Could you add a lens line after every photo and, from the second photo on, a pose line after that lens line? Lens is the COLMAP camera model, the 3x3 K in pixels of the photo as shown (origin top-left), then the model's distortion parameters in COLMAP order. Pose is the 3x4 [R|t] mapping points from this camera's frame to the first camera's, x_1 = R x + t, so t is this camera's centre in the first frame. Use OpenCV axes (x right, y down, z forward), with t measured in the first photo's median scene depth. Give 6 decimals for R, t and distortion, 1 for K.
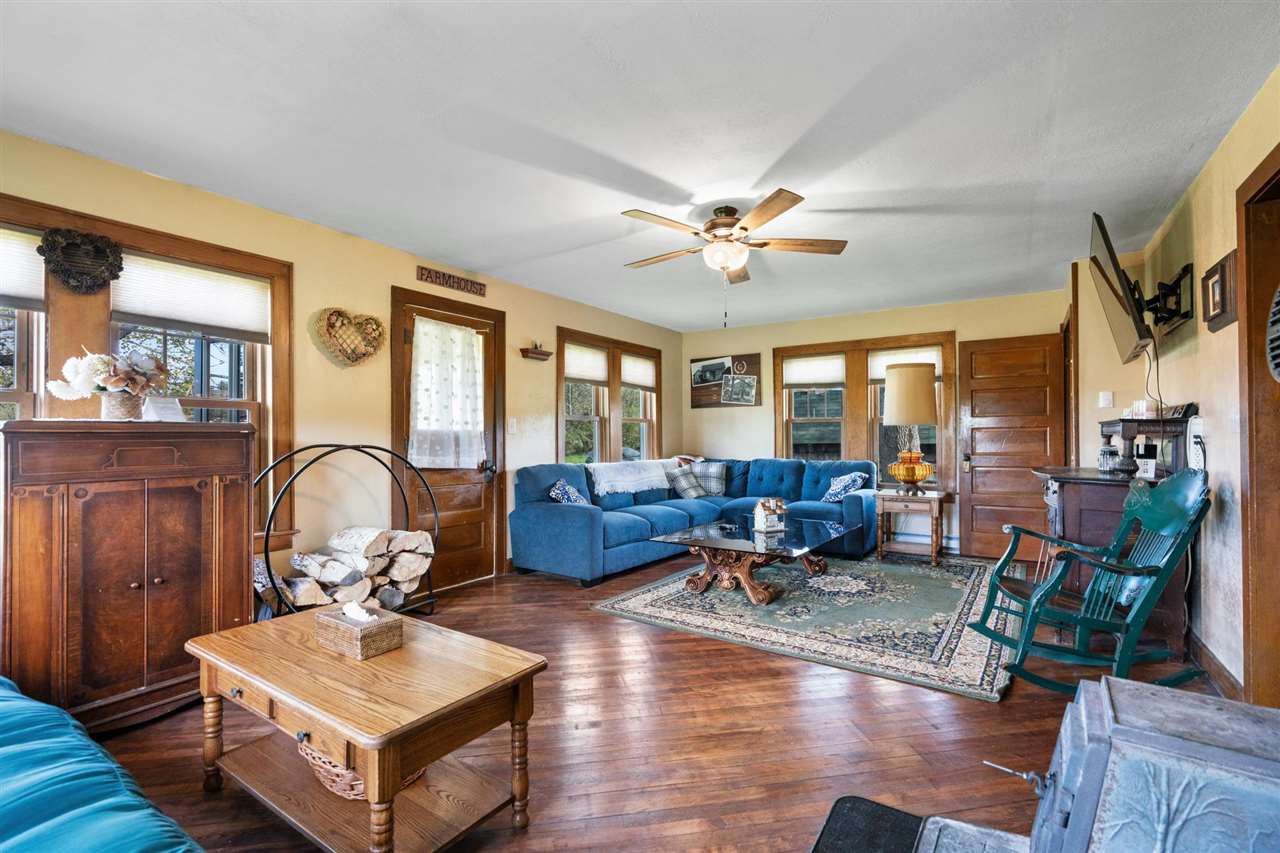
lens RADIAL K [[584.3, 0, 630.2], [0, 584.3, 433.7], [0, 0, 1]] dist [-0.000069, 0.001135]
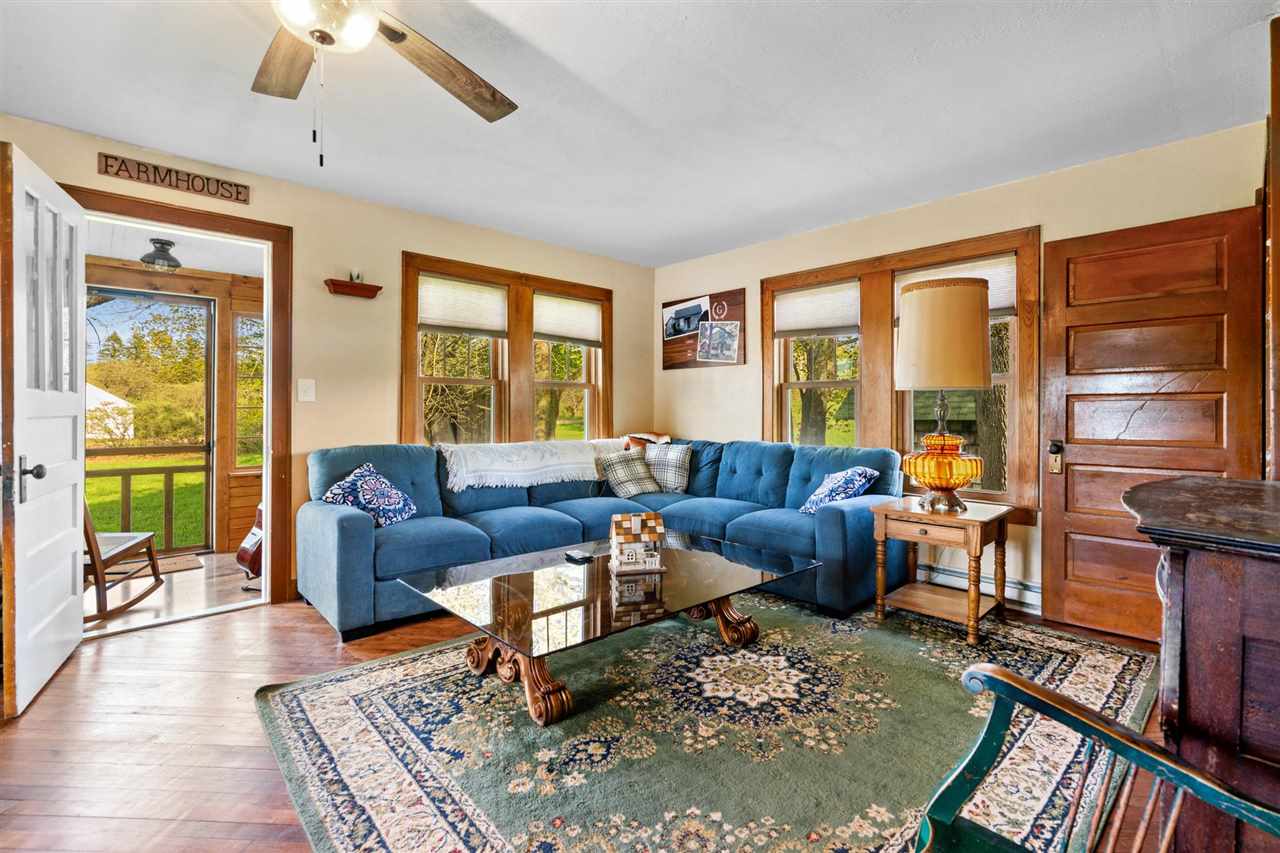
lens RADIAL K [[584.3, 0, 632.9], [0, 584.3, 408.3], [0, 0, 1]] dist [-0.000069, 0.001135]
pose [[0.975155, 0.005931, -0.221445, 0.293511], [-0.005393, 0.999981, 0.003032, 0.003617], [0.221459, -0.001762, 0.975168, 0.350095]]
